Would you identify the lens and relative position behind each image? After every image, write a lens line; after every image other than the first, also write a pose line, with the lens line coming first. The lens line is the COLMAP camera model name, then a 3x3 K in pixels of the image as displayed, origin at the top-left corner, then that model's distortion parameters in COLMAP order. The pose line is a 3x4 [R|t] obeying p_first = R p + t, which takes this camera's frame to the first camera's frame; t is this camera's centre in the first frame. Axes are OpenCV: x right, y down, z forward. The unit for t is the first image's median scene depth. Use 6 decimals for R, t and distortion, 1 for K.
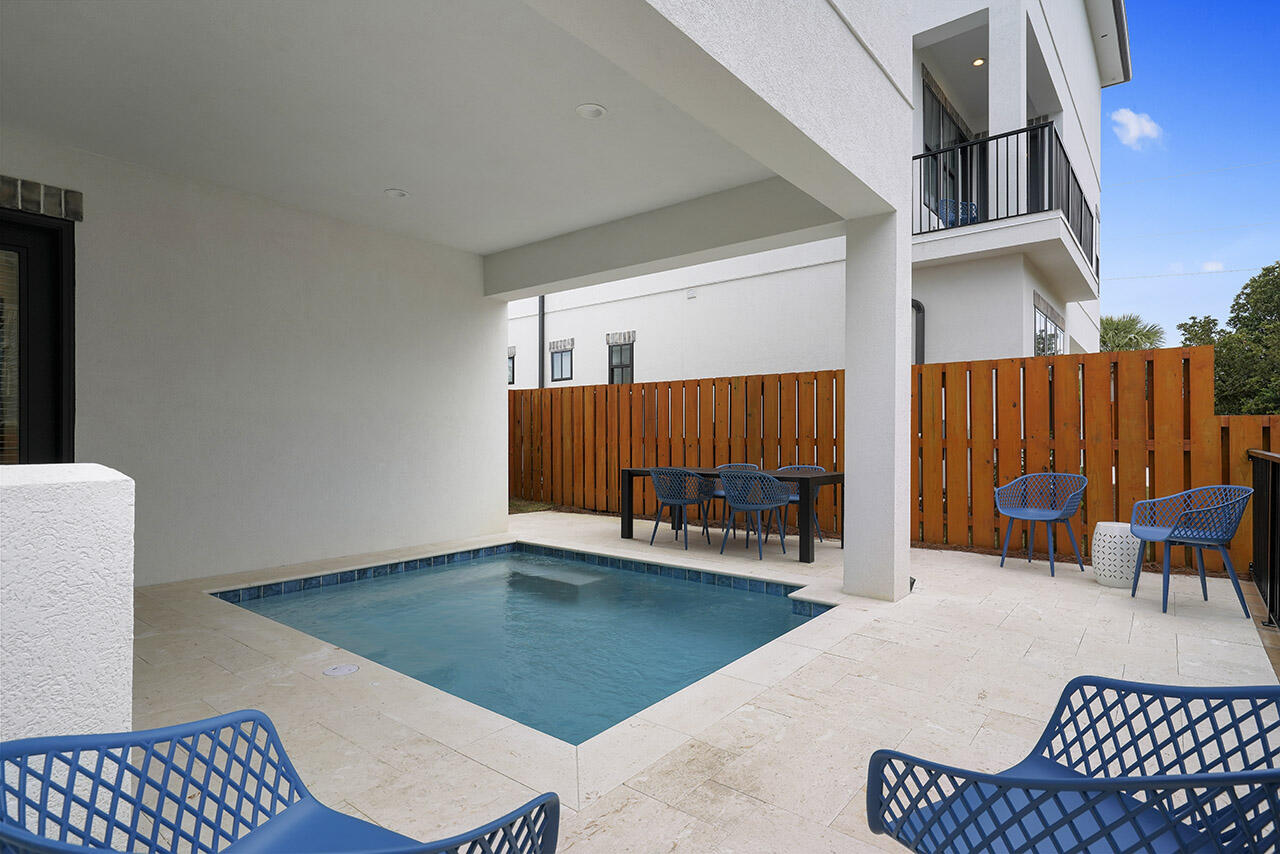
lens RADIAL K [[662.8, 0, 640.0], [0, 662.8, 427.0], [0, 0, 1]] dist [-0.000095, -0.000008]
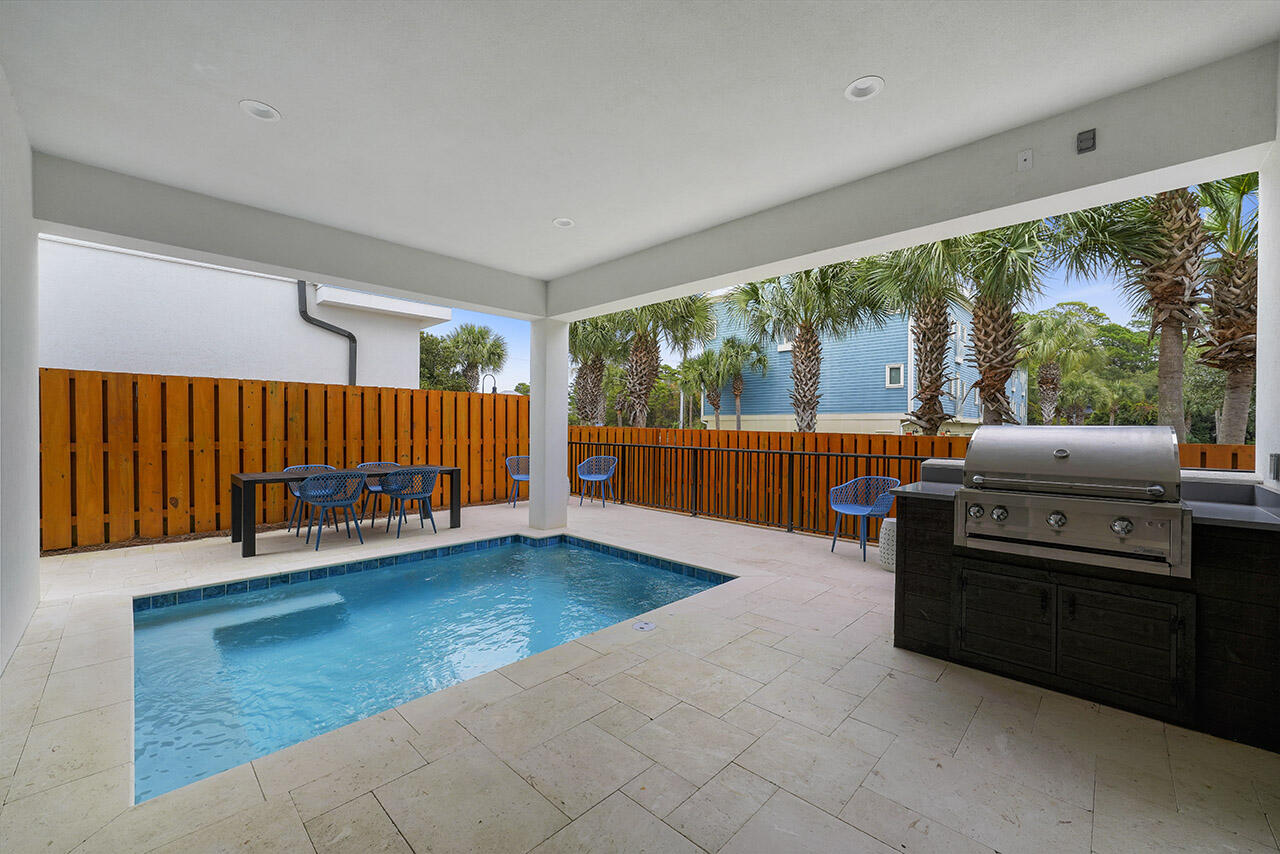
lens RADIAL K [[501.2, 0, 640.0], [0, 501.2, 427.0], [0, 0, 1]] dist [-0.017503, 0.005493]
pose [[0.081776, 0.006016, 0.996633, -0.715556], [-0.011672, 0.999919, -0.005079, -0.010083], [-0.996582, -0.011218, 0.081840, 0.469568]]
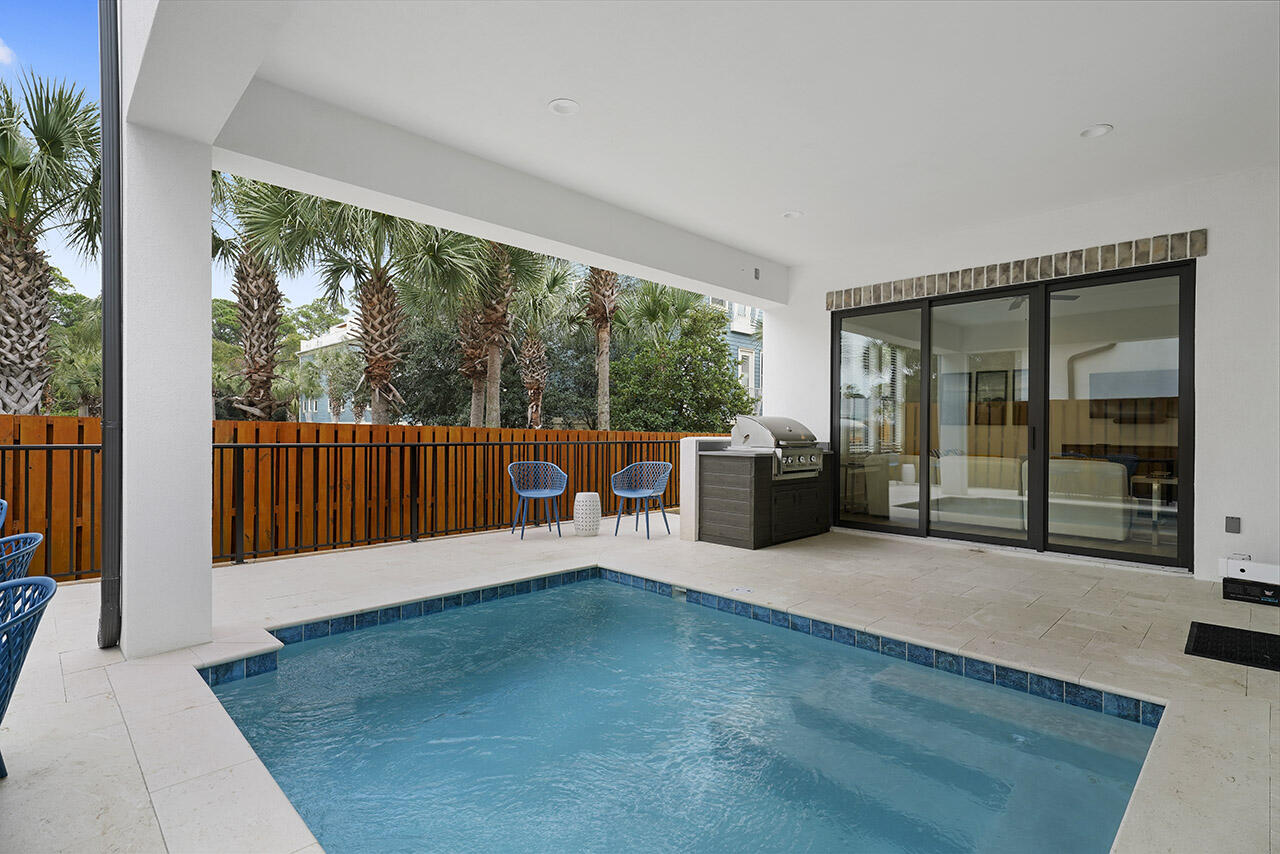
lens RADIAL K [[615.6, 0, 640.0], [0, 615.6, 427.0], [0, 0, 1]] dist [0.002937, 0.001282]
pose [[-0.994184, -0.003770, 0.107631, -0.182230], [-0.004816, 0.999944, -0.009460, 0.010820], [-0.107589, -0.009923, -0.994146, 1.186236]]
